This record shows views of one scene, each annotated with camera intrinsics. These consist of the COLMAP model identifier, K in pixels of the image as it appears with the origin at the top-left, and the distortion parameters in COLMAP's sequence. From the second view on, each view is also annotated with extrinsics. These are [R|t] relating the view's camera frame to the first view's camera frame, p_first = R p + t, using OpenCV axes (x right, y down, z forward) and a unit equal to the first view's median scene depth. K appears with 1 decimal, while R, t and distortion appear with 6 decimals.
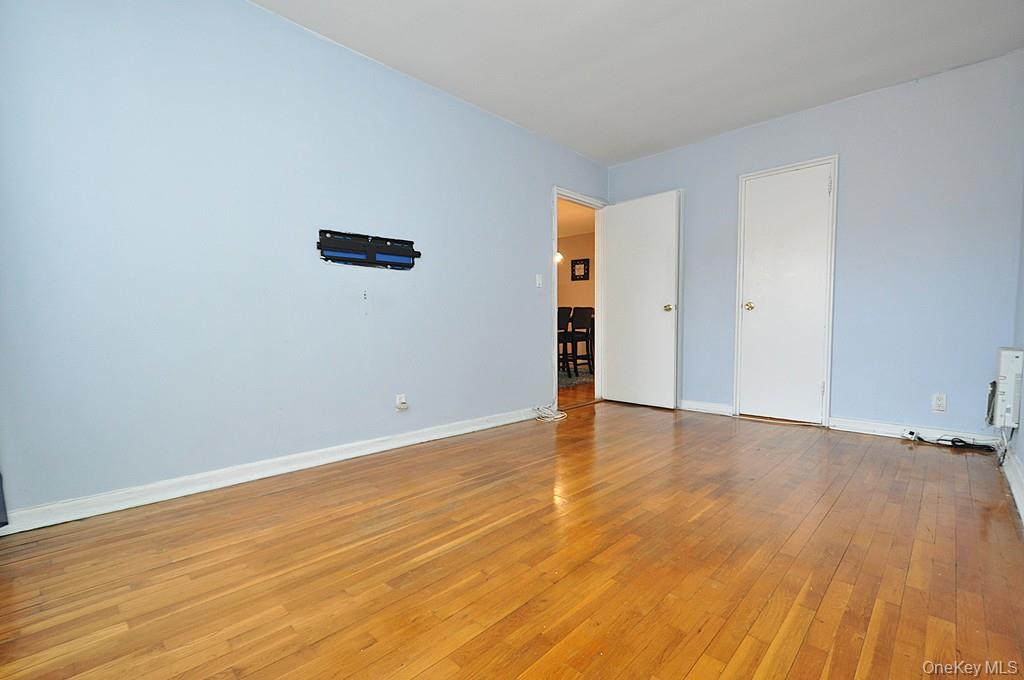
lens RADIAL K [[456.6, 0, 509.6], [0, 456.6, 340.9], [0, 0, 1]] dist [0.012355, -0.000064]
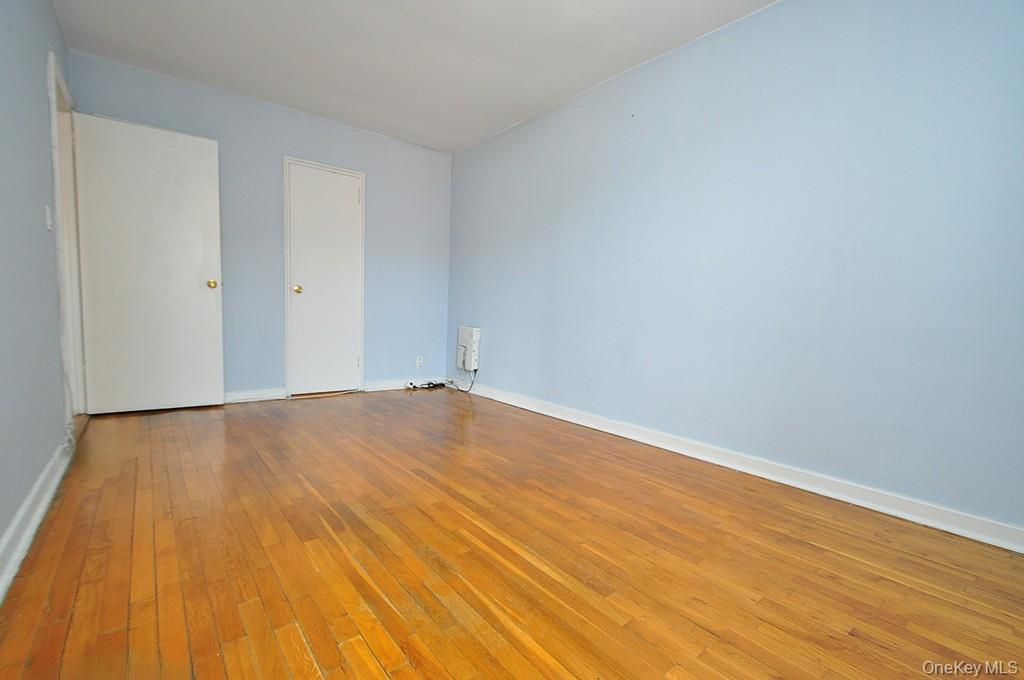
lens RADIAL K [[451.6, 0, 512.0], [0, 451.6, 340.0], [0, 0, 1]] dist [0.010917, 0.000115]
pose [[0.122324, -0.049477, 0.991256, -0.661423], [-0.000212, 0.998755, 0.049878, -0.019692], [-0.992490, -0.006312, 0.122161, 0.609119]]
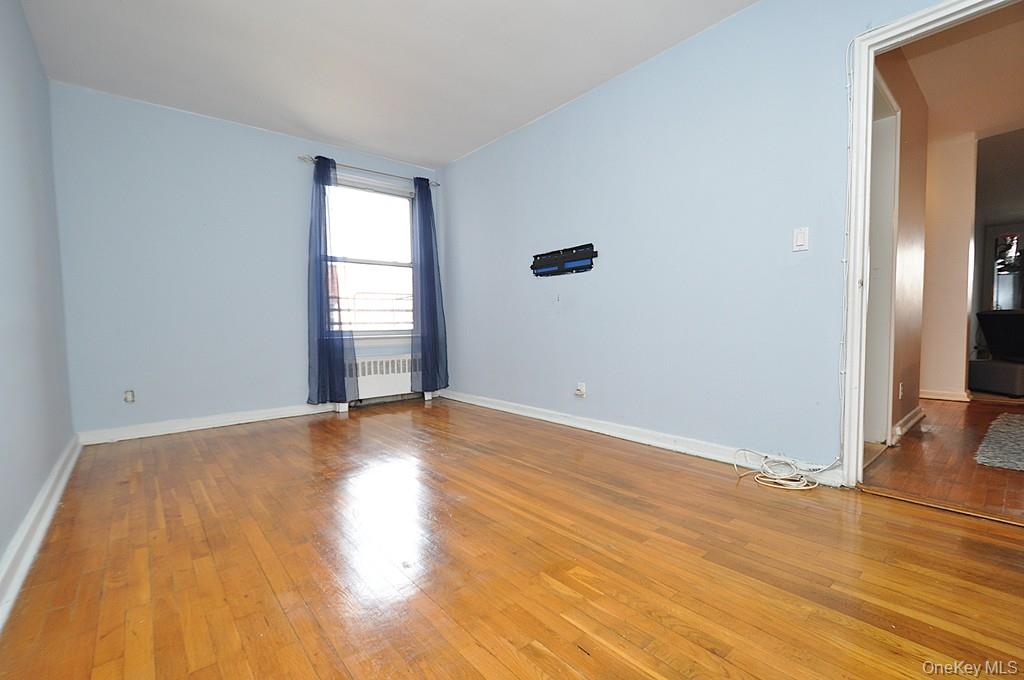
lens RADIAL K [[440.6, 0, 512.0], [0, 440.6, 340.0], [0, 0, 1]] dist [0.000243, 0.000053]
pose [[-0.096738, 0.037901, -0.994588, 1.031535], [-0.023520, 0.998909, 0.040353, -0.033059], [0.995032, 0.027297, -0.095741, 1.115296]]
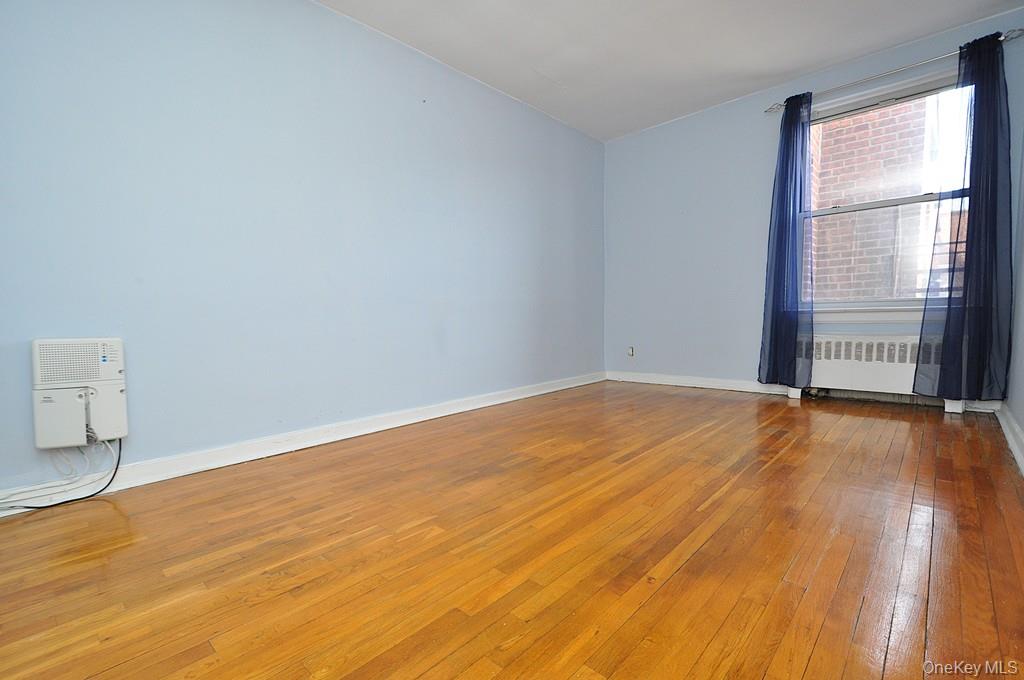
lens RADIAL K [[456.6, 0, 509.6], [0, 456.6, 340.9], [0, 0, 1]] dist [0.012355, -0.000064]
pose [[-0.999465, 0.029875, -0.013277, 0.396247], [0.028431, 0.994767, 0.098134, -0.031215], [0.016139, 0.097704, -0.995085, 1.727826]]
